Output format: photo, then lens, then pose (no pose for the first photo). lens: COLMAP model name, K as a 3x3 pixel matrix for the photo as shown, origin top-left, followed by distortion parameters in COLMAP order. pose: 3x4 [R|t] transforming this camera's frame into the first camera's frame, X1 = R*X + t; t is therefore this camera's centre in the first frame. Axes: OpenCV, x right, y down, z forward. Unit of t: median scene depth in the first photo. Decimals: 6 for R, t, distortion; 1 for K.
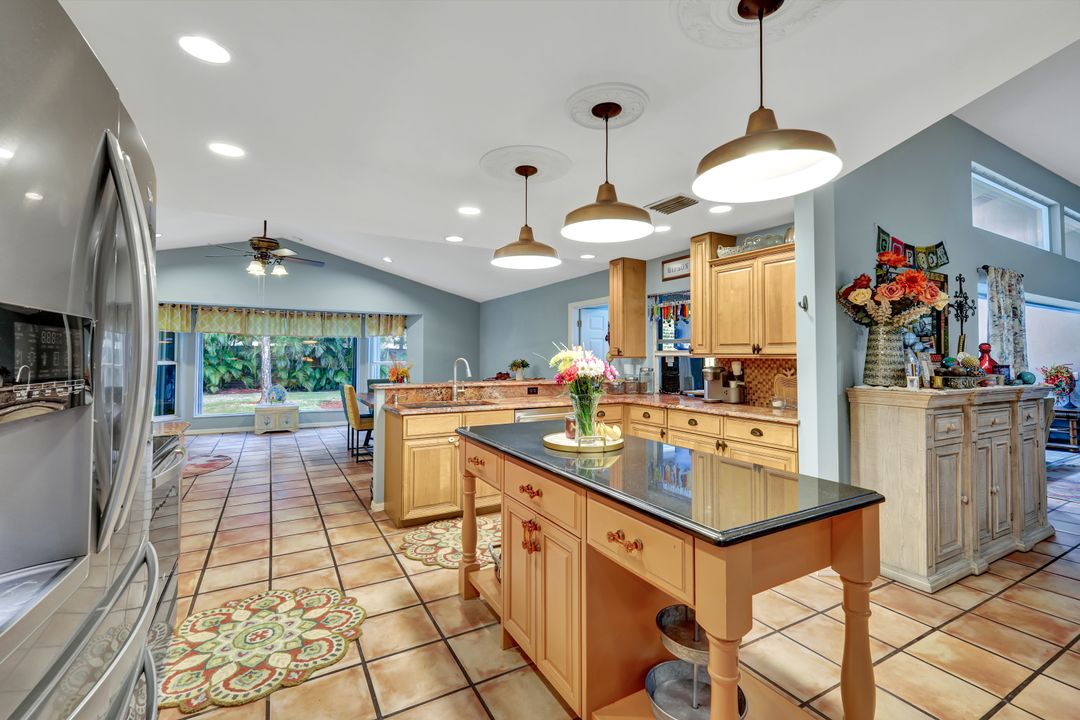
lens RADIAL K [[475.3, 0, 539.2], [0, 475.3, 340.8], [0, 0, 1]] dist [0.000033, -0.000037]
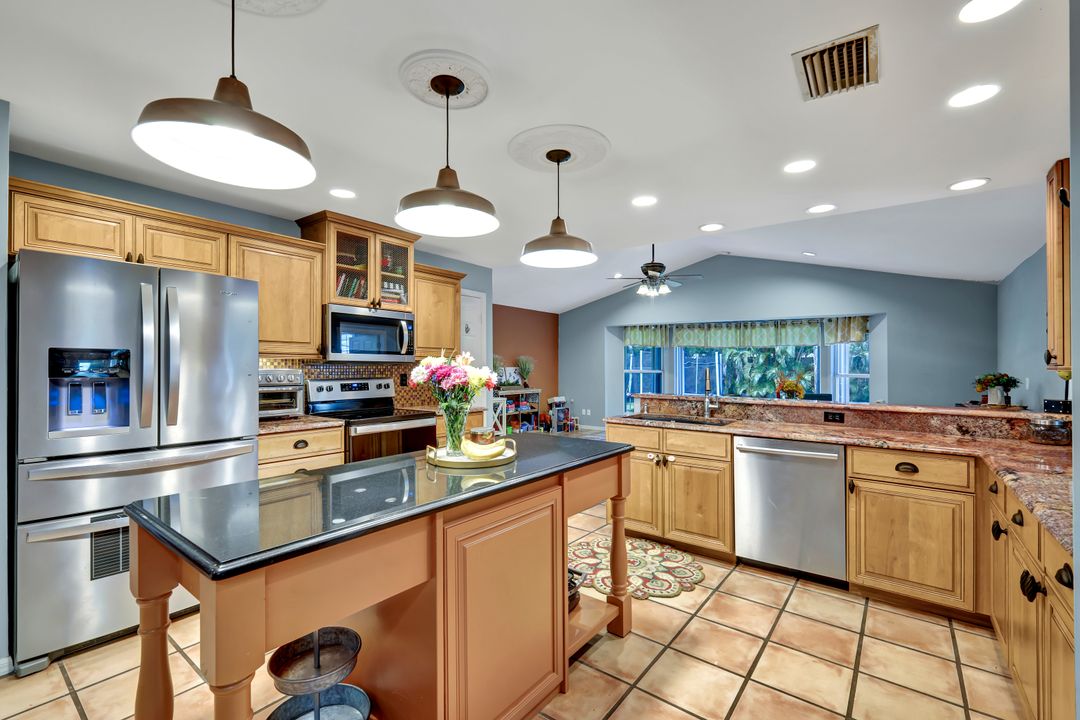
lens RADIAL K [[473.4, 0, 541.3], [0, 473.4, 360.9], [0, 0, 1]] dist [0.001335, 0.000219]
pose [[0.390894, -0.006905, -0.920410, 0.277468], [0.023817, 0.999713, 0.002615, 0.008023], [0.920128, -0.022944, 0.390946, 0.217603]]
